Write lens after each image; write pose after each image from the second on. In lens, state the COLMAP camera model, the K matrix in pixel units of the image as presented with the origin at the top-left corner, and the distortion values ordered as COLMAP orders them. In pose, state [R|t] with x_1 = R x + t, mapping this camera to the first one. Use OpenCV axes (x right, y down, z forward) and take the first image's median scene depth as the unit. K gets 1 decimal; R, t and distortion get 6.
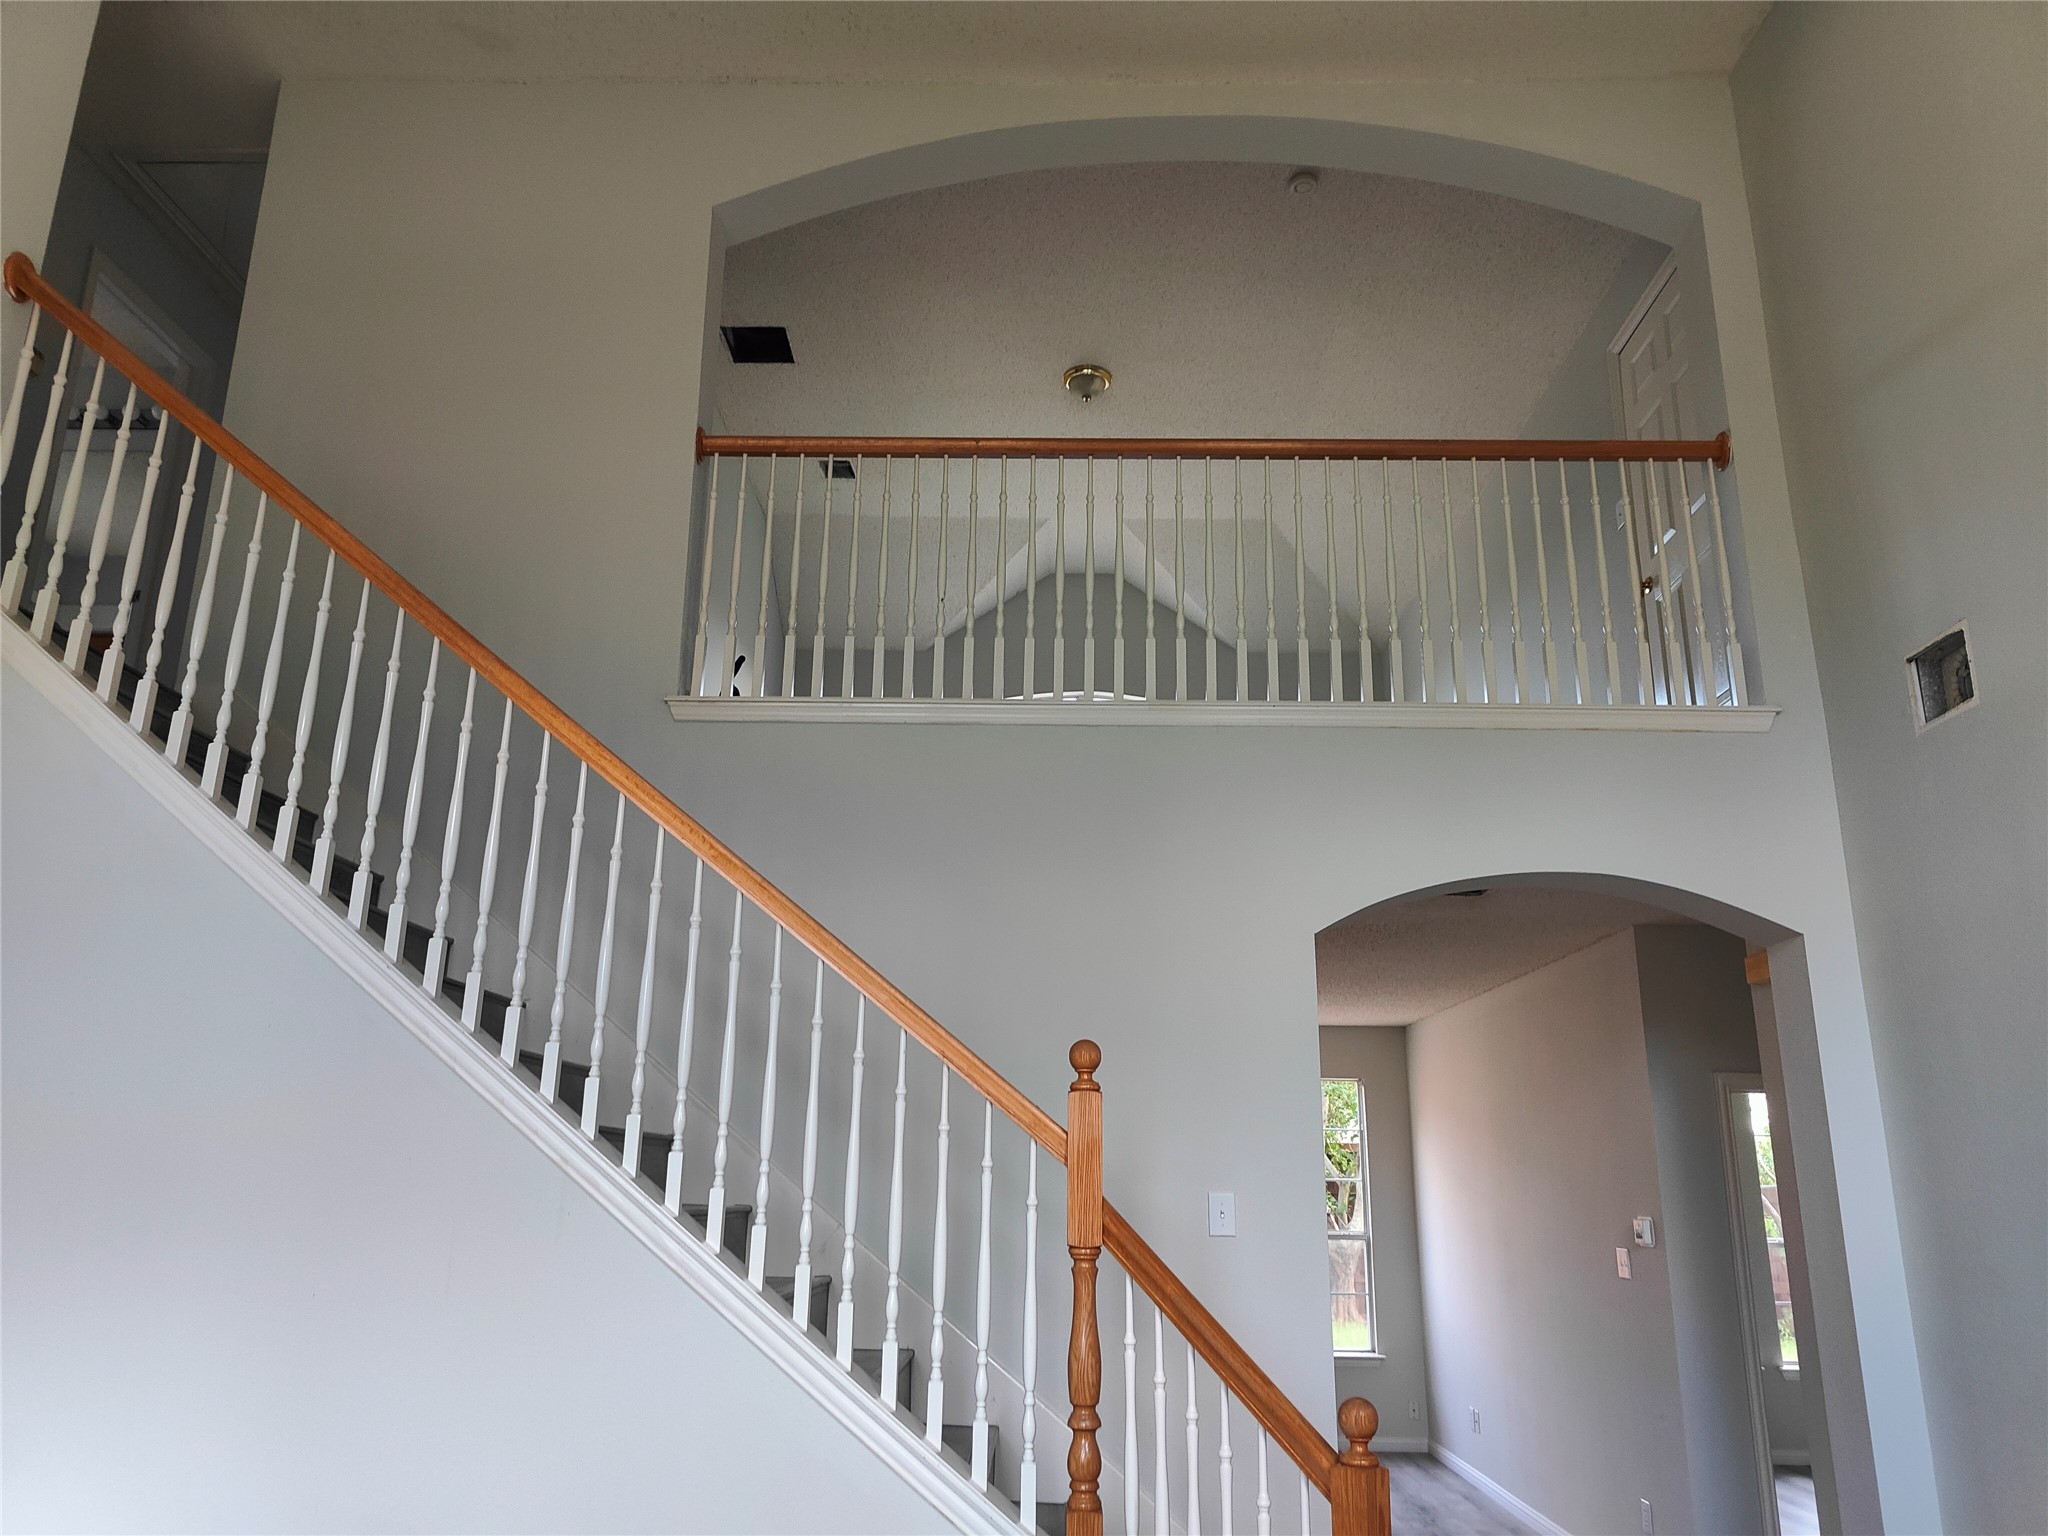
lens RADIAL K [[1419.5, 0, 1037.2], [0, 1419.5, 760.2], [0, 0, 1]] dist [0.008172, 0.003226]
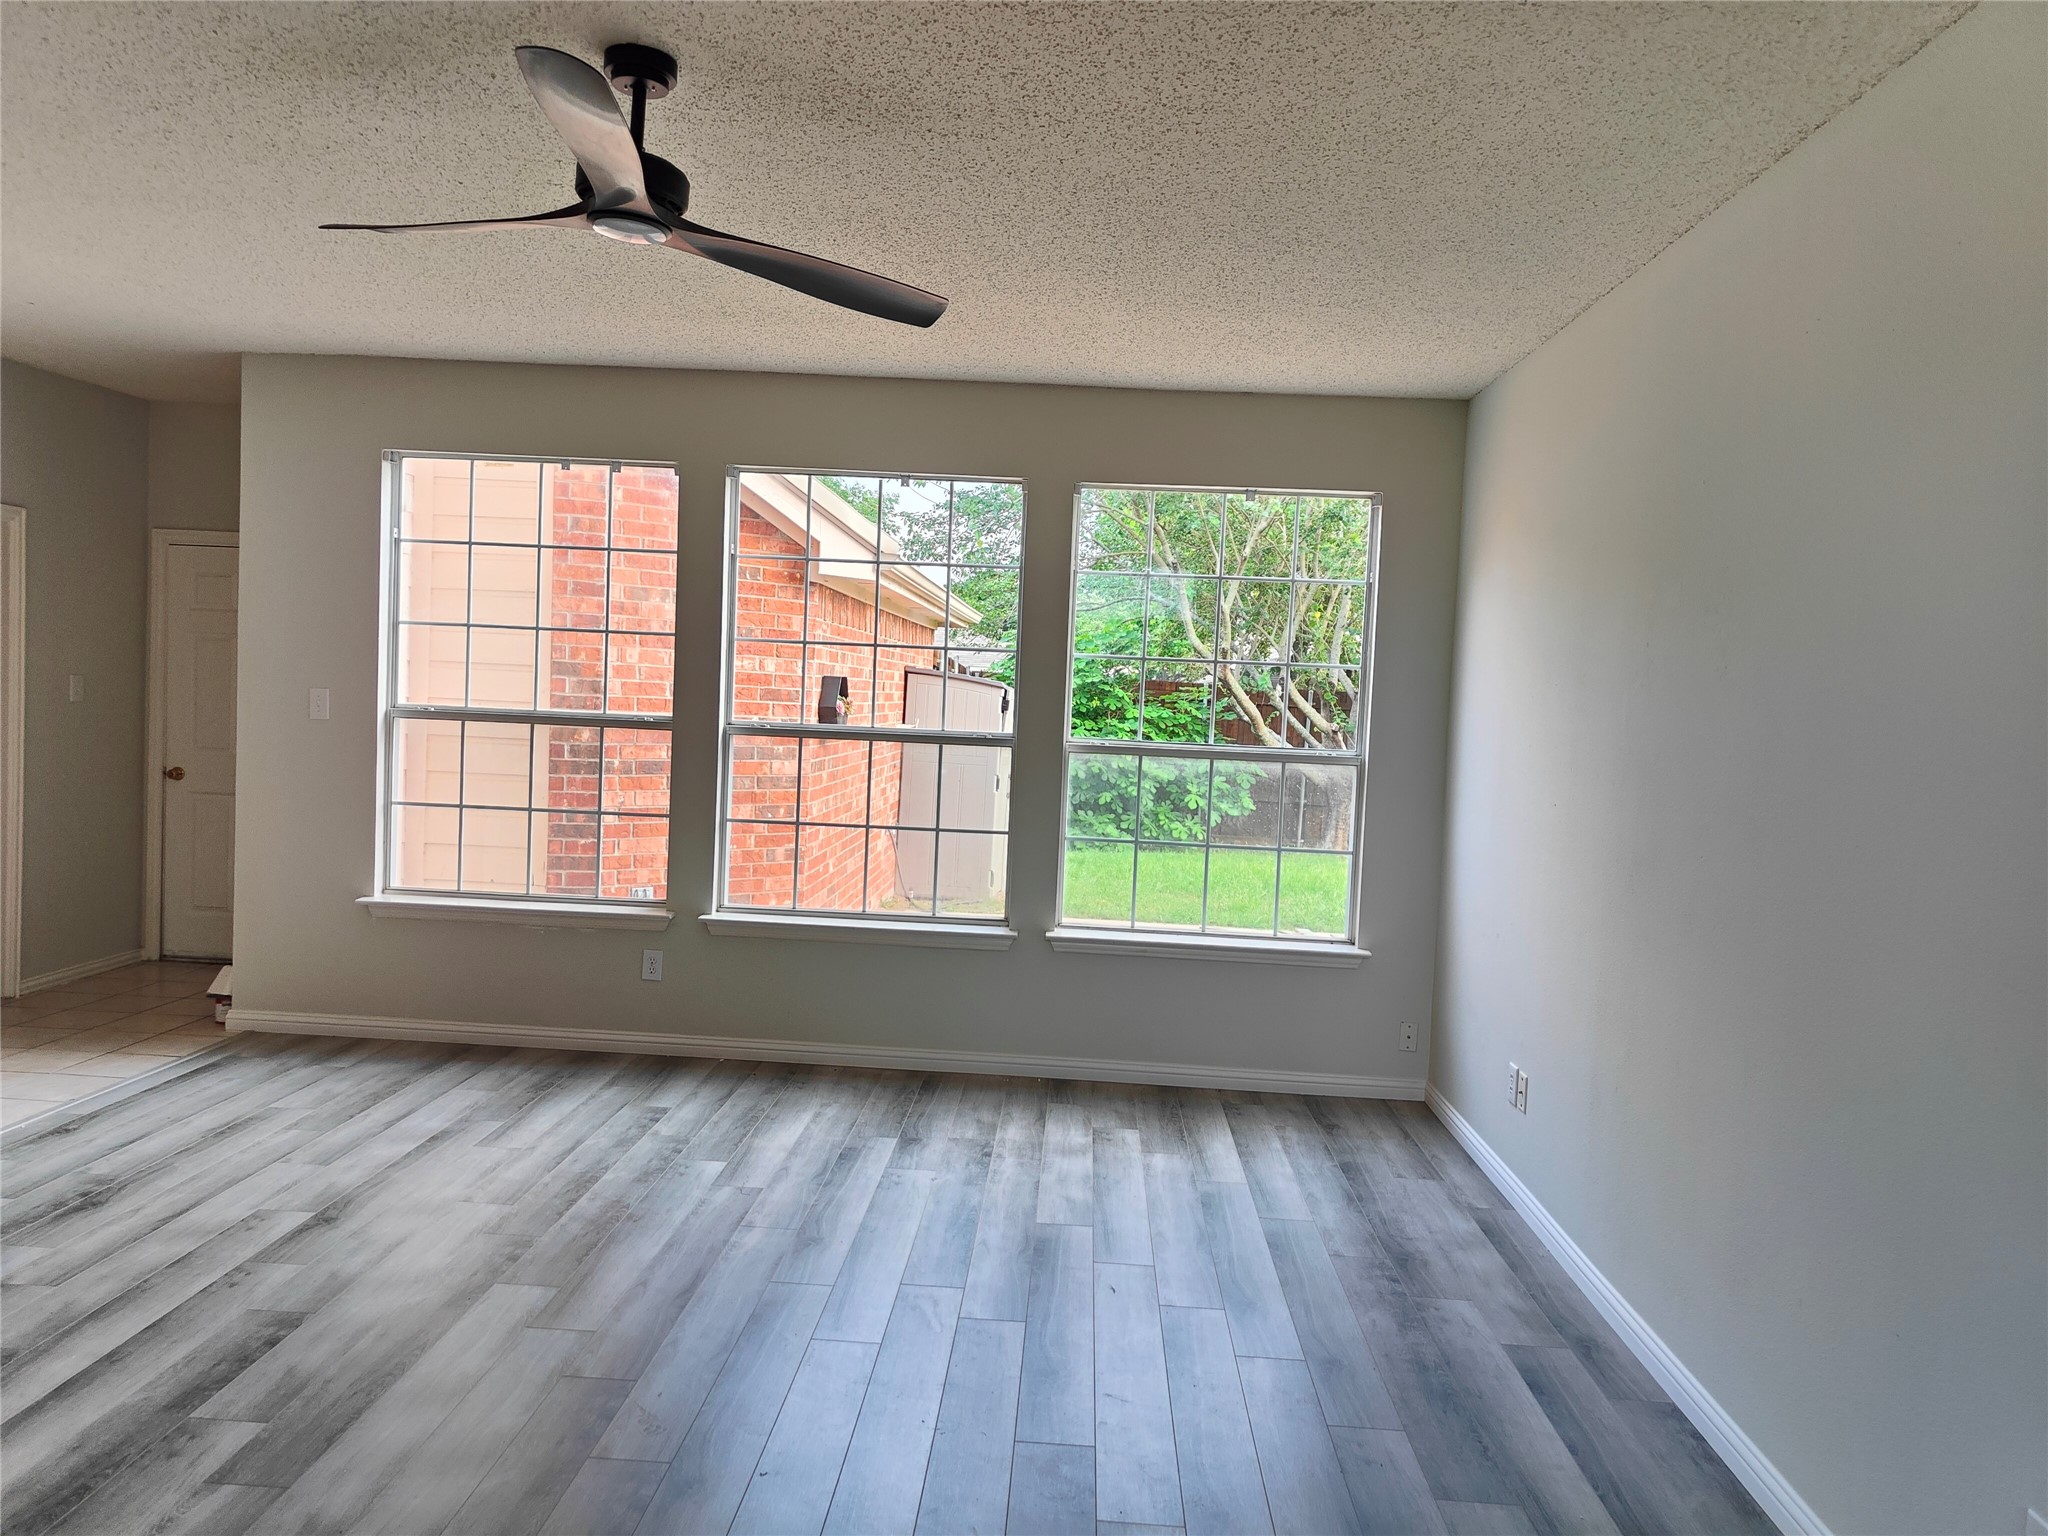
lens RADIAL K [[1420.5, 0, 1024.0], [0, 1420.5, 768.0], [0, 0, 1]] dist [0.011154, 0.003752]
pose [[0.998975, 0.032178, -0.031837, 0.117274], [-0.019920, 0.944070, 0.329144, 0.155288], [0.040648, -0.328173, 0.943743, 0.462010]]
